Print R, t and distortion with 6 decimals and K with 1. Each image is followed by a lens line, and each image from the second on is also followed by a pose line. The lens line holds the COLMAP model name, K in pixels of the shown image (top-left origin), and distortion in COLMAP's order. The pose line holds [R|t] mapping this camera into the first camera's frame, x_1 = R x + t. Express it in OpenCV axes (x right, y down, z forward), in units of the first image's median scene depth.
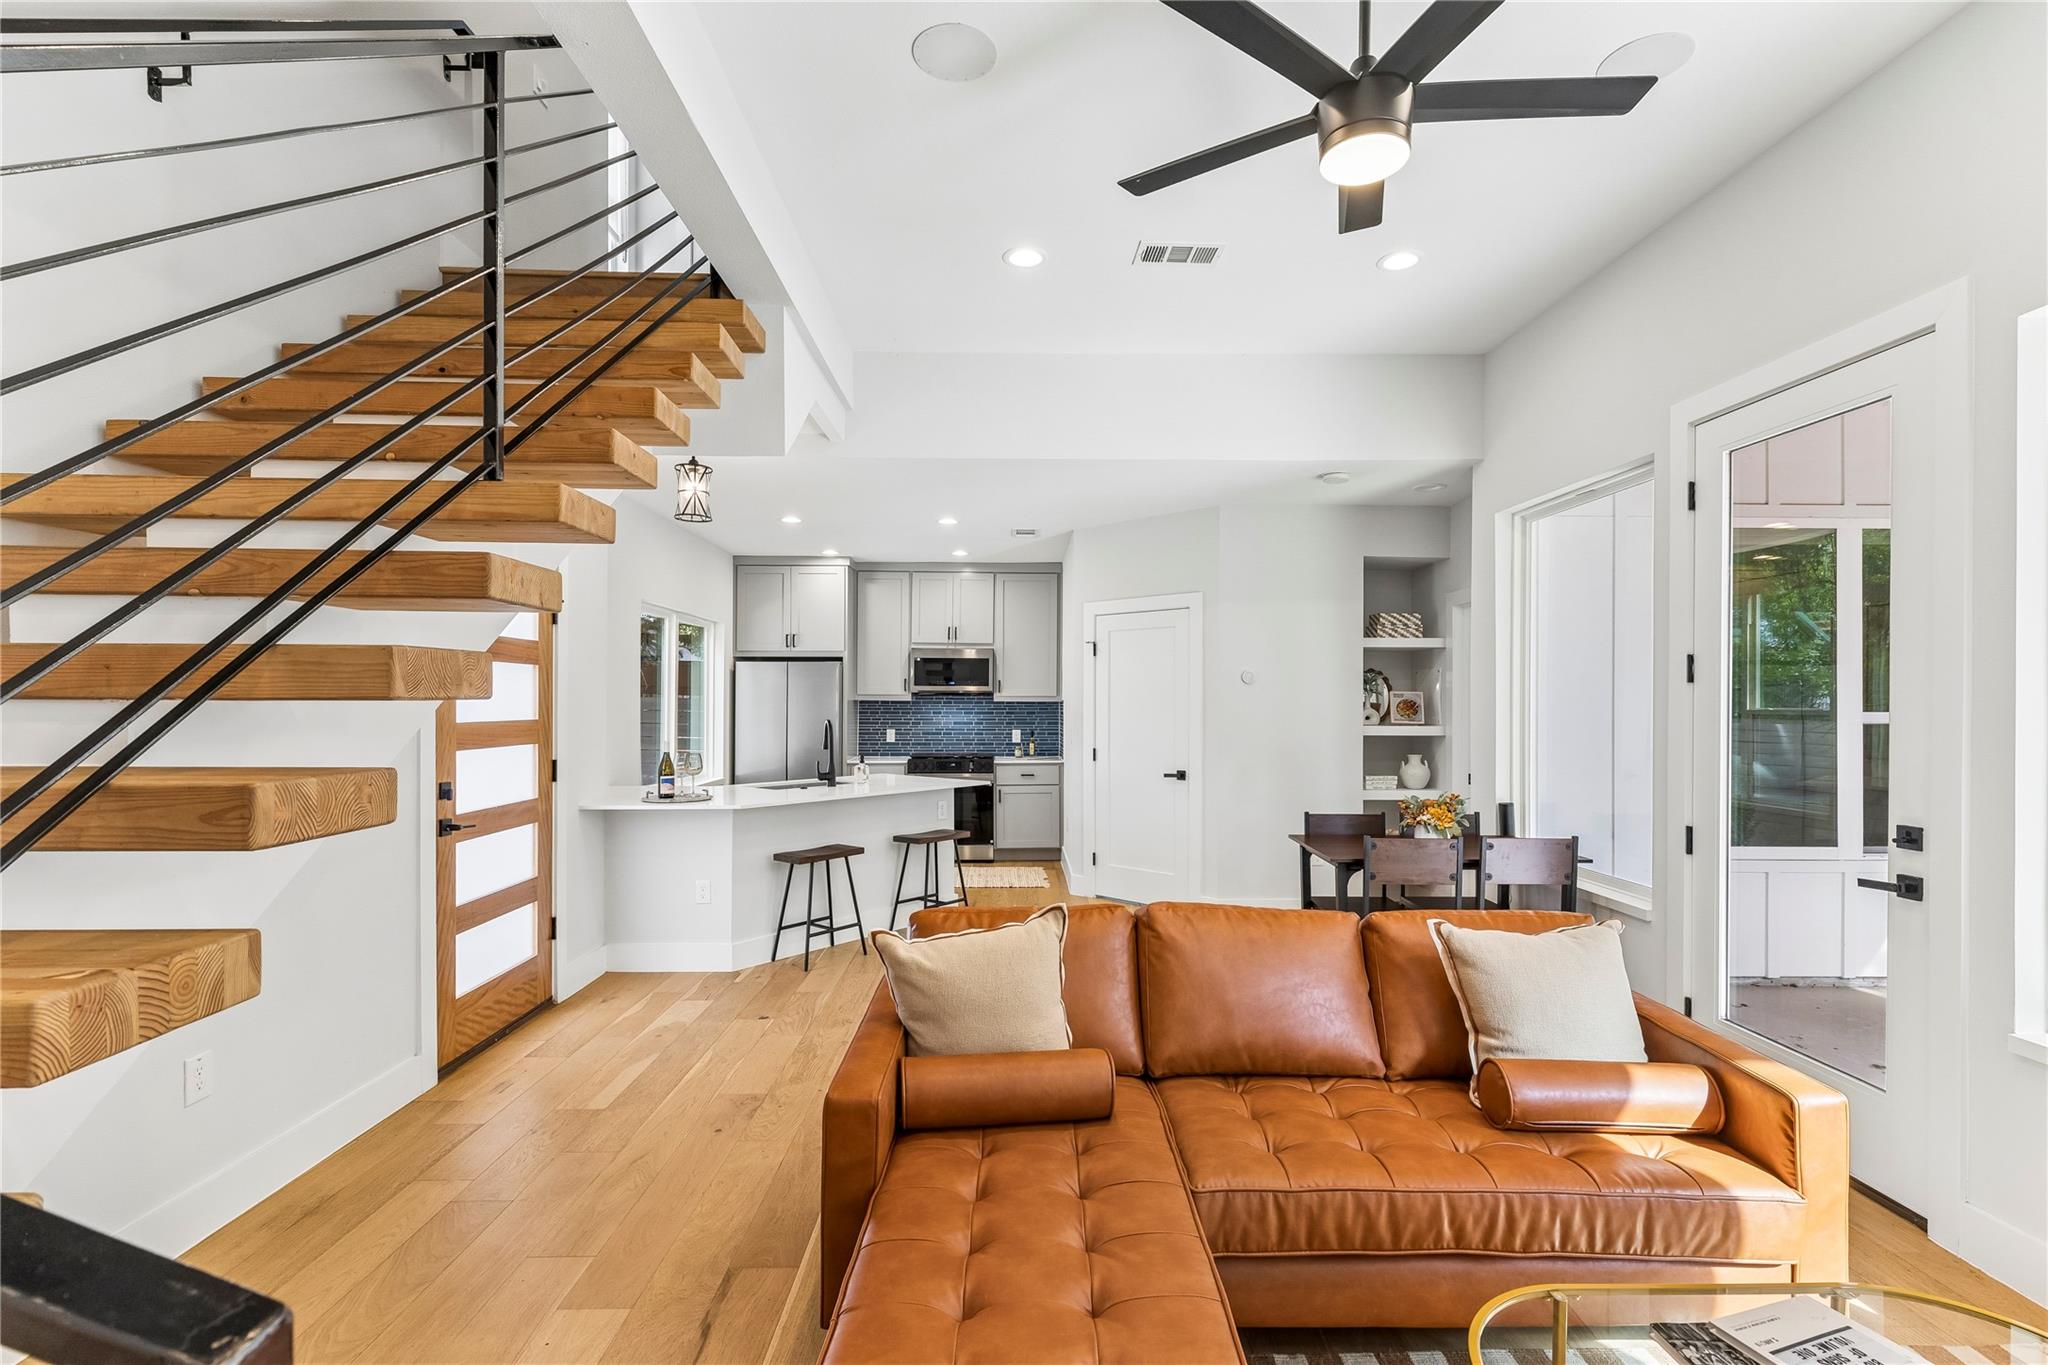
lens RADIAL K [[927.5, 0, 1023.9], [0, 927.5, 695.8], [0, 0, 1]] dist [0.000079, -0.000215]
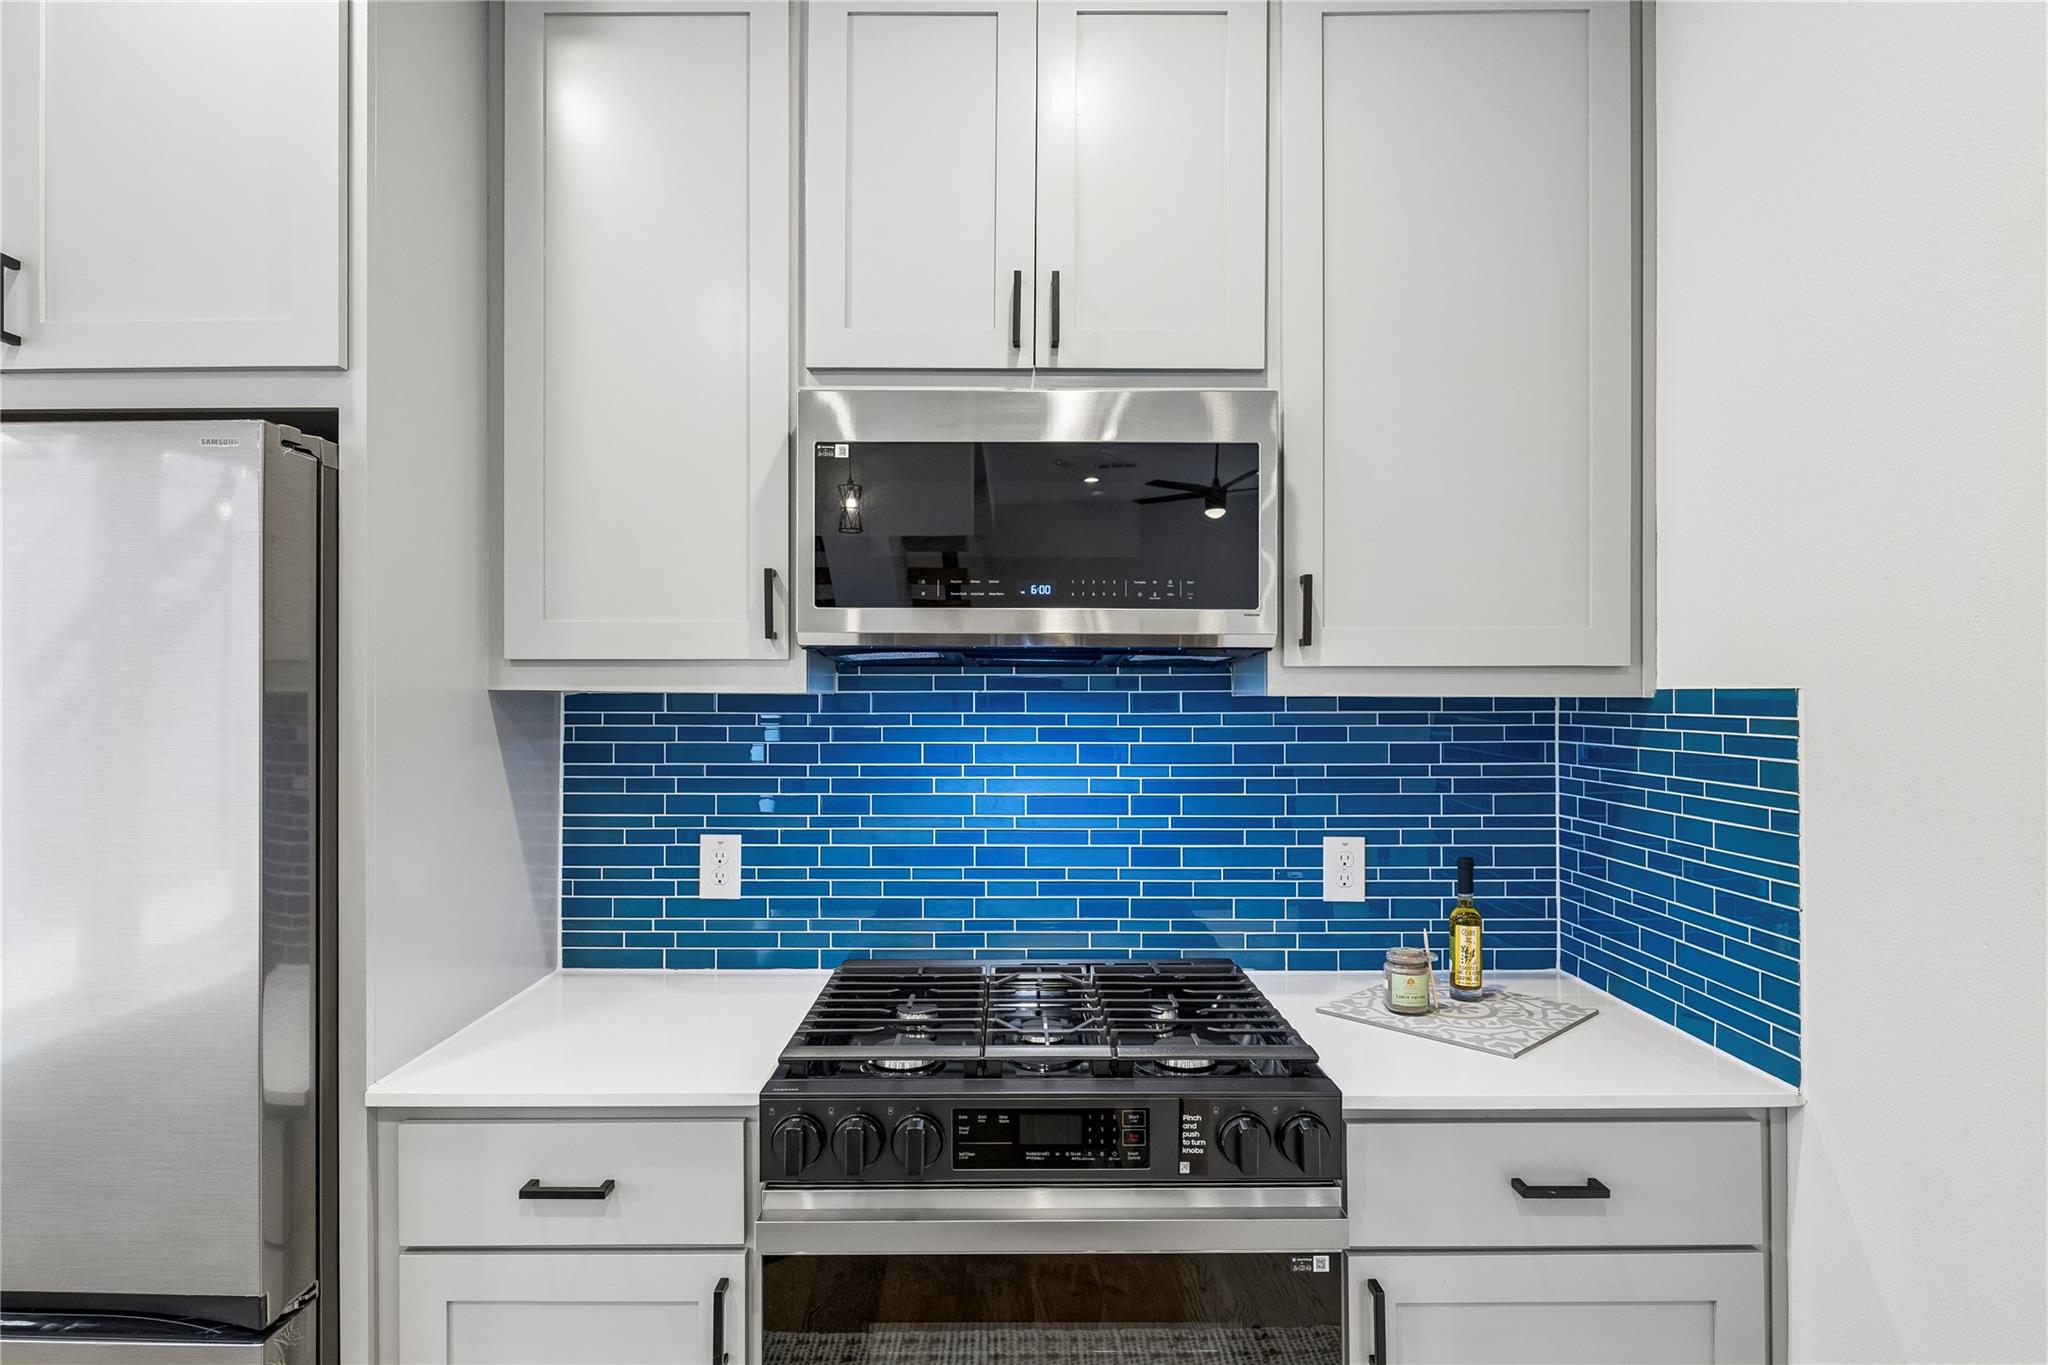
lens RADIAL K [[1109.3, 0, 1022.0], [0, 1109.3, 693.1], [0, 0, 1]] dist [0.003002, -0.000283]
pose [[0.999972, -0.002261, -0.007180, -0.080587], [0.002298, 0.999984, 0.005140, 0.004150], [0.007168, -0.005157, 0.999961, 0.806741]]
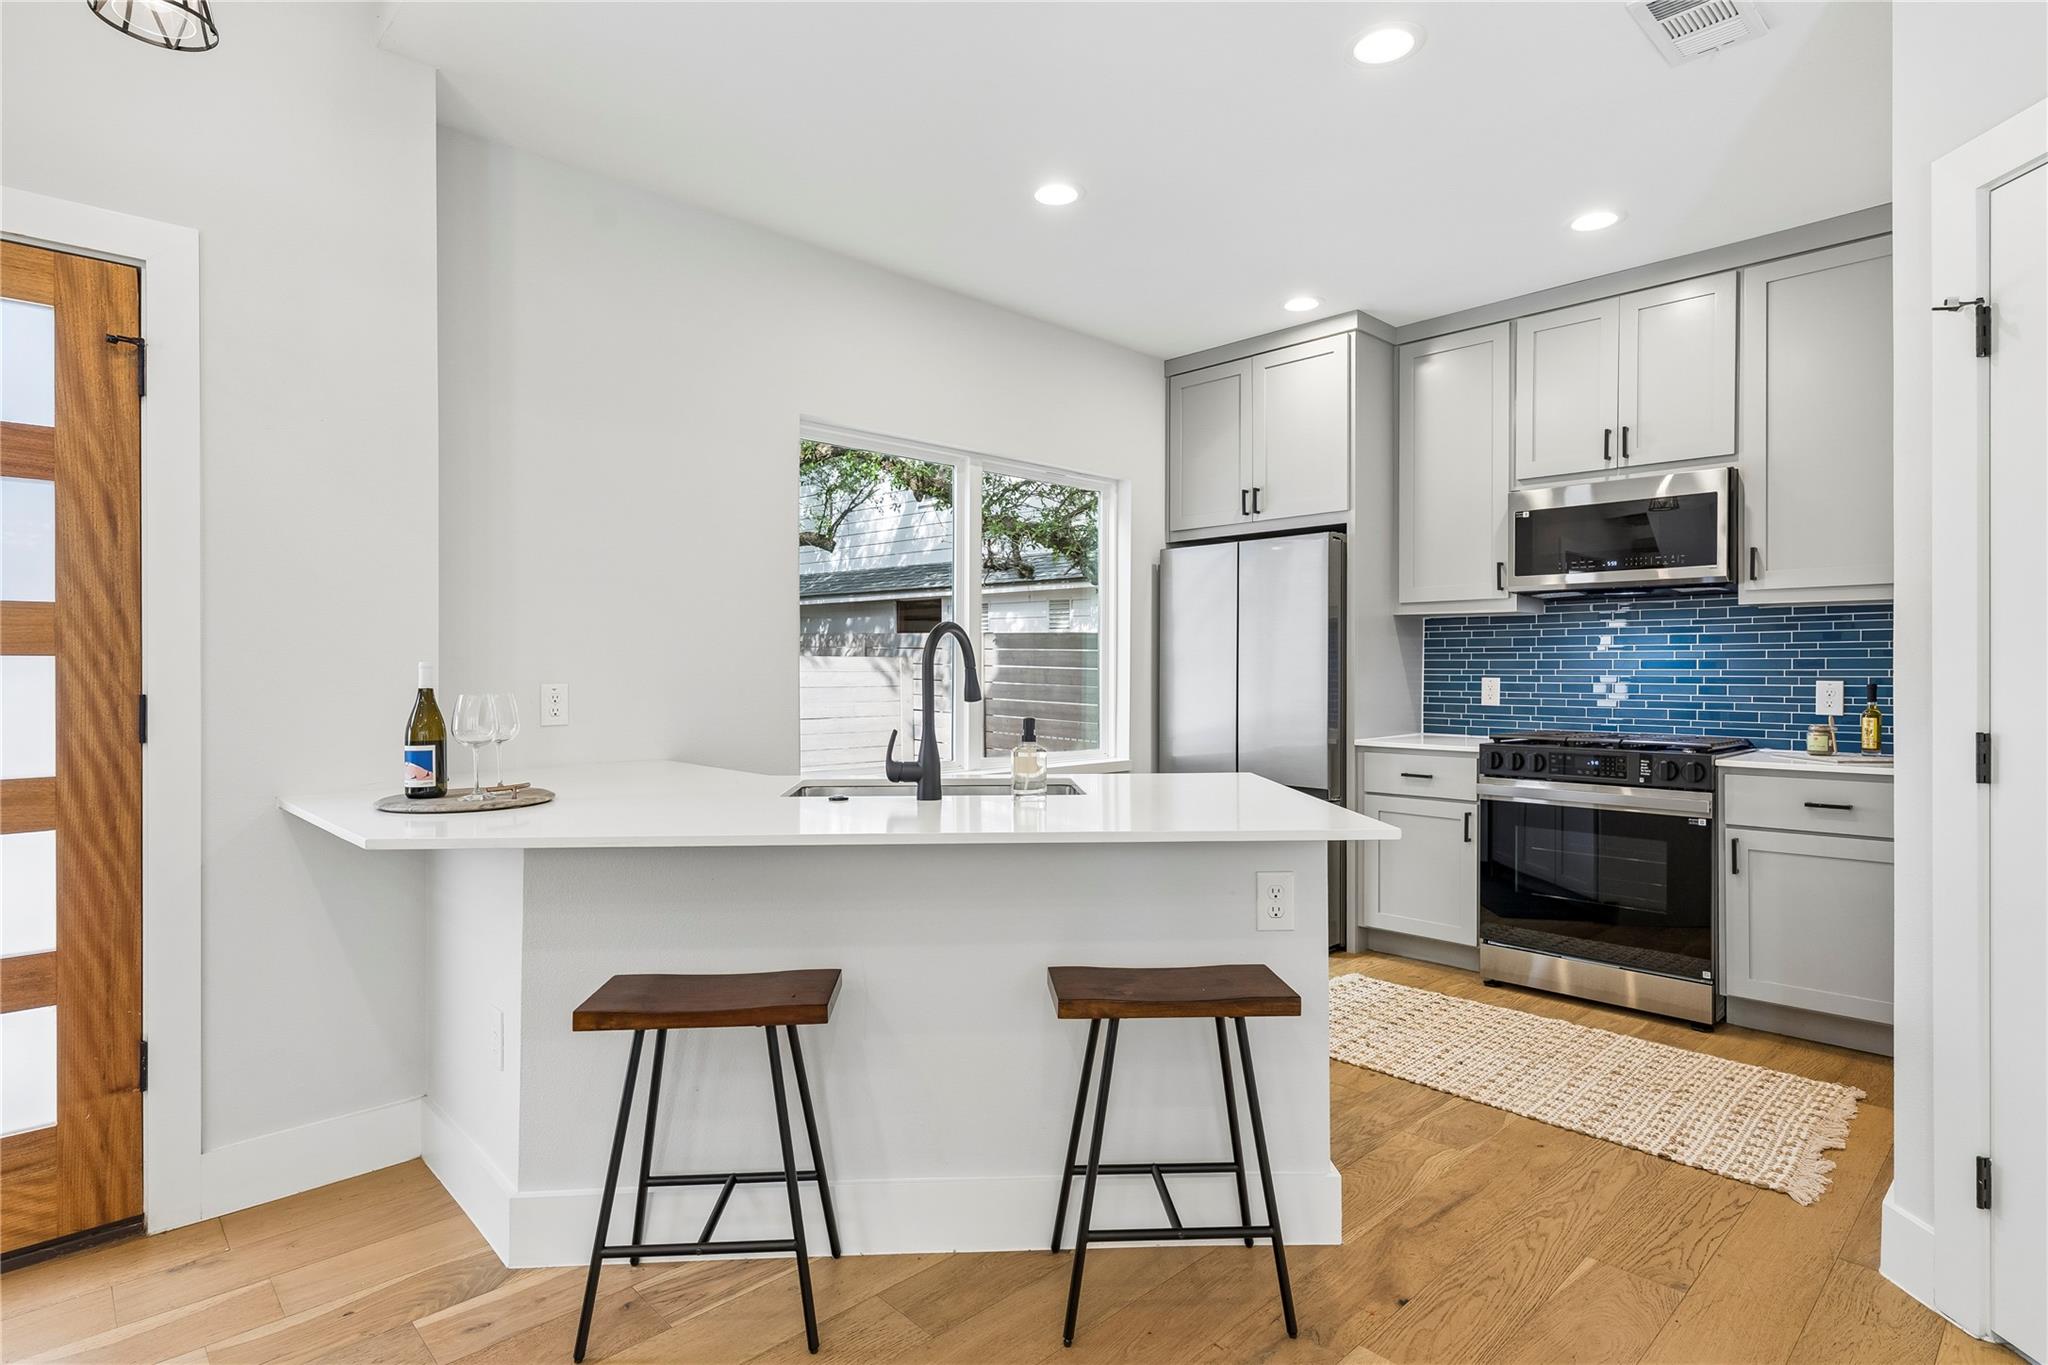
lens RADIAL K [[1049.1, 0, 1015.3], [0, 1049.1, 669.5], [0, 0, 1]] dist [0.006622, 0.000533]
pose [[0.685604, 0.001349, -0.727974, 0.082221], [0.005489, 0.999960, 0.007023, 0.028821], [0.727954, -0.008811, 0.685569, 0.493967]]
